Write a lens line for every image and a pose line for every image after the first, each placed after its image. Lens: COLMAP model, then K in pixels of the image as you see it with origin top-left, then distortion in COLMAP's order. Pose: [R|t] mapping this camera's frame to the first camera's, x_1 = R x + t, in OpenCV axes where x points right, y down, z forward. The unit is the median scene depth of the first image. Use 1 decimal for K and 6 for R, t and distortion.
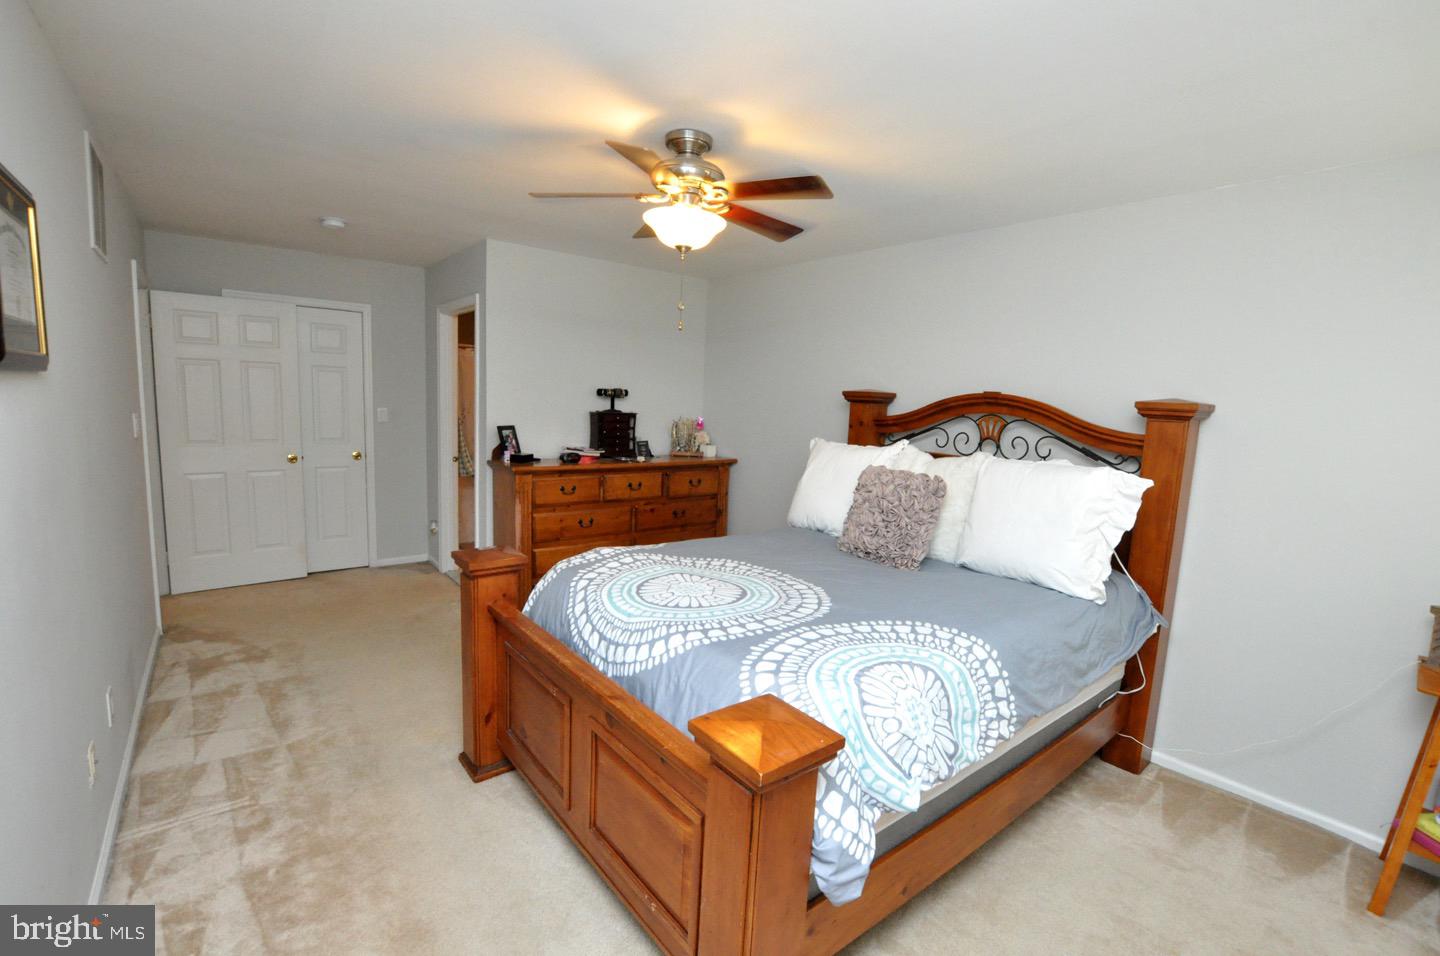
lens RADIAL K [[632.4, 0, 724.8], [0, 632.4, 479.5], [0, 0, 1]] dist [-0.027201, 0.000382]
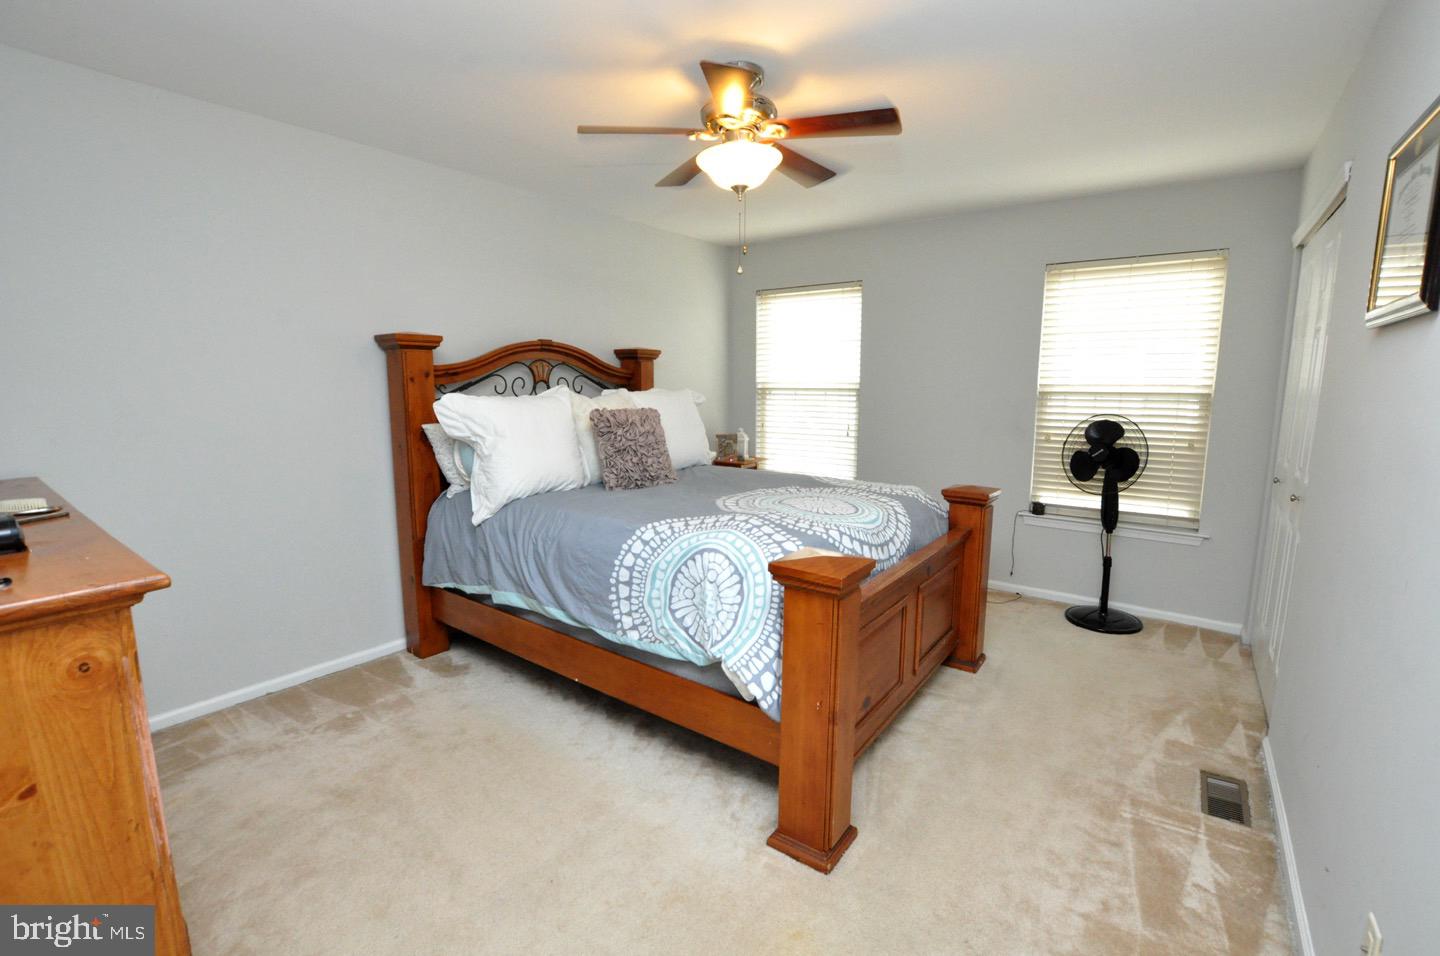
lens RADIAL K [[644.6, 0, 739.2], [0, 644.6, 479.7], [0, 0, 1]] dist [-0.037966, 0.000109]
pose [[-0.280430, -0.188074, 0.941269, -0.815877], [0.107524, 0.968290, 0.225508, -0.118715], [-0.953833, 0.164448, -0.251315, 1.005205]]
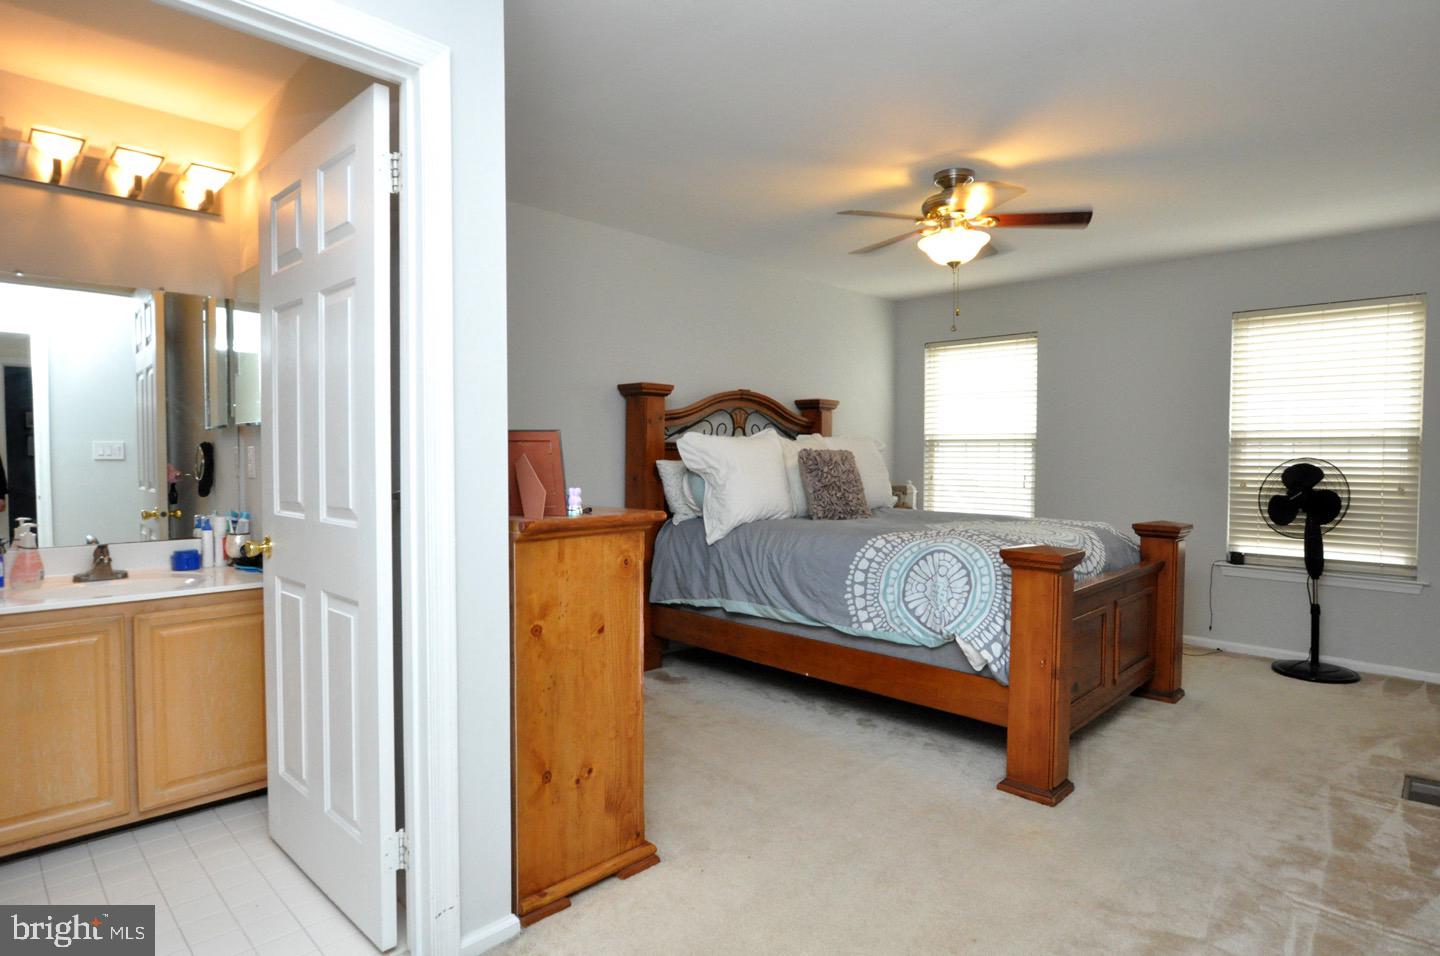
lens RADIAL K [[836.8, 0, 720.0], [0, 836.8, 478.0], [0, 0, 1]] dist [-0.008258, -0.001785]
pose [[-0.148779, -0.071616, 0.986274, -1.222574], [0.113118, 0.989595, 0.088921, -0.119796], [-0.982379, 0.124795, -0.139129, 1.309247]]
